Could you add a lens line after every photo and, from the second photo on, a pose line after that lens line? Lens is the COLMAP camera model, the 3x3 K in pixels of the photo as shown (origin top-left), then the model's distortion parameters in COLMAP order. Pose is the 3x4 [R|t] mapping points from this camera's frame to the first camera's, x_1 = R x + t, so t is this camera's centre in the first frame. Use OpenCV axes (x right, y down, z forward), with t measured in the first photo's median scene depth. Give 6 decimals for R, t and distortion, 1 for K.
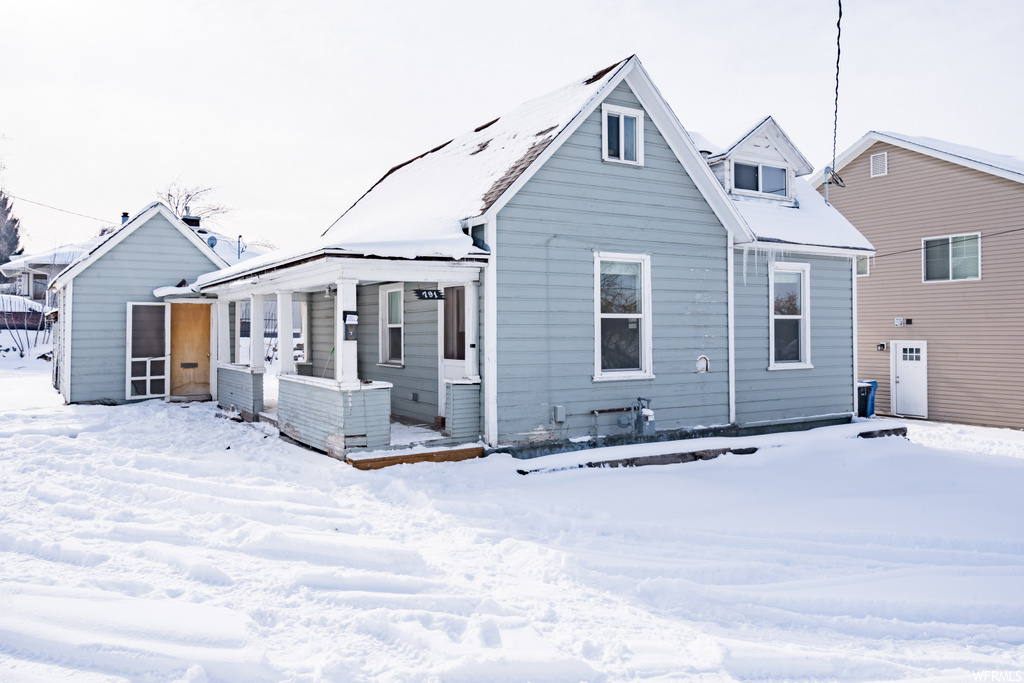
lens RADIAL K [[766.9, 0, 512.0], [0, 766.9, 341.5], [0, 0, 1]] dist [0.000687, -0.000864]
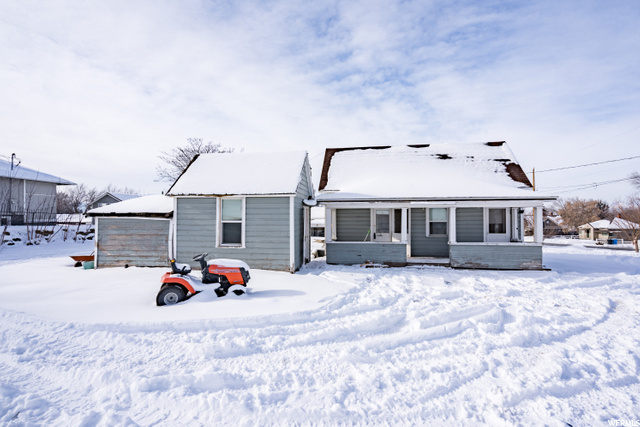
lens RADIAL K [[300.8, 0, 320.0], [0, 300.8, 213.5], [0, 0, 1]] dist [-0.003102, -0.000174]
pose [[0.632340, 0.009100, 0.774638, -0.973686], [0.009429, 0.999767, -0.019442, -0.025413], [-0.774634, 0.019598, 0.632106, 0.545090]]
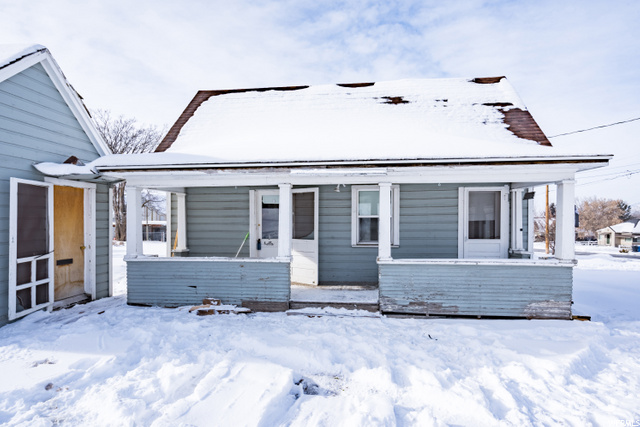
lens RADIAL K [[349.3, 0, 319.6], [0, 349.3, 228.1], [0, 0, 1]] dist [0.002525, 0.000213]
pose [[0.594690, -0.017505, 0.803765, -0.579510], [0.009992, 0.999847, 0.014382, -0.008154], [-0.803893, -0.000521, 0.594773, 0.581443]]
